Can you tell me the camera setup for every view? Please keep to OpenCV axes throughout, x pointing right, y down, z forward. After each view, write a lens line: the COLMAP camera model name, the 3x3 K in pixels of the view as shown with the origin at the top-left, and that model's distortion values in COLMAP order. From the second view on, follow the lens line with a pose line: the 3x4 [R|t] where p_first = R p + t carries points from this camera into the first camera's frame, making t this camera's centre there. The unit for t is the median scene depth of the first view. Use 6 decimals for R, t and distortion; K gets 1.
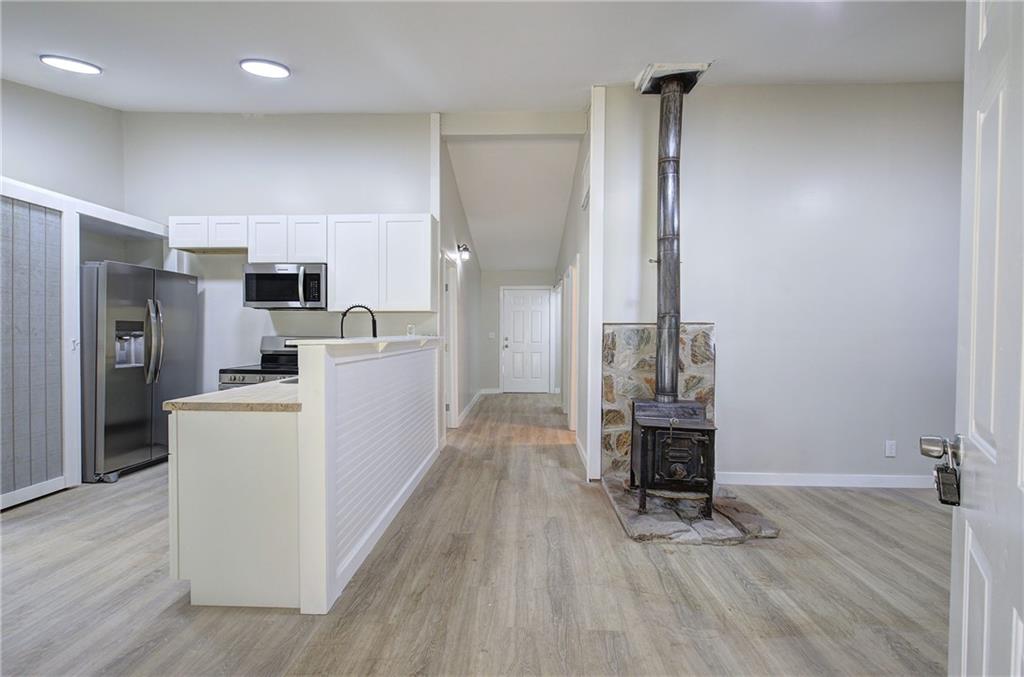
lens RADIAL K [[432.5, 0, 512.0], [0, 432.5, 338.5], [0, 0, 1]] dist [-0.003505, 0.000036]
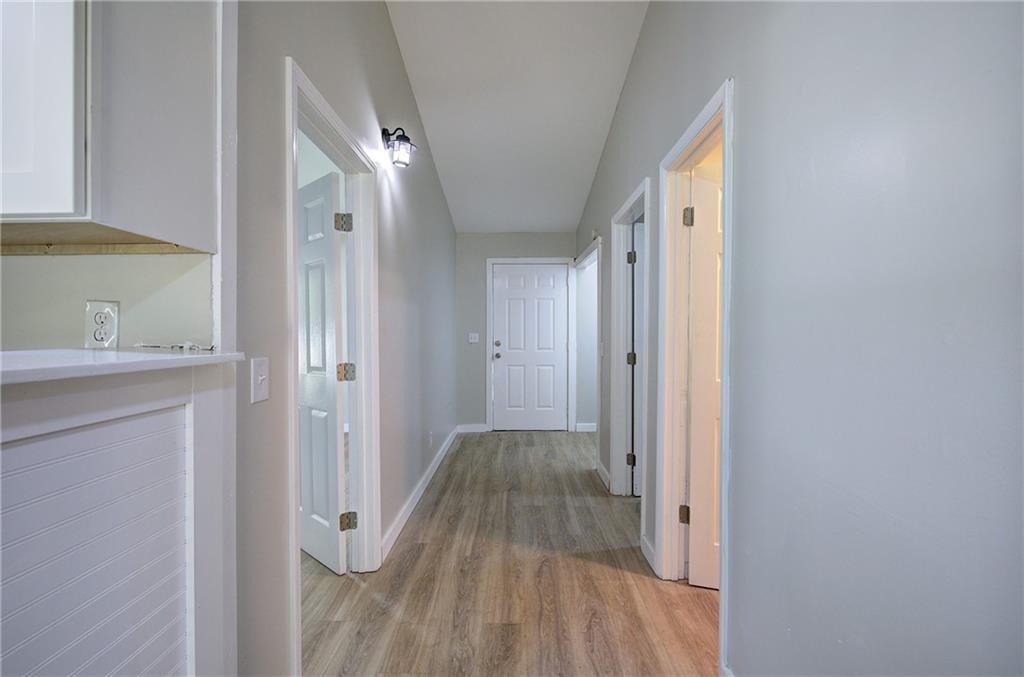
lens RADIAL K [[432.5, 0, 512.0], [0, 432.5, 338.5], [0, 0, 1]] dist [-0.003505, 0.000036]
pose [[0.999750, -0.003732, 0.022028, -0.006928], [0.003843, 0.999980, -0.004994, -0.003926], [-0.022009, 0.005077, 0.999745, 0.452514]]
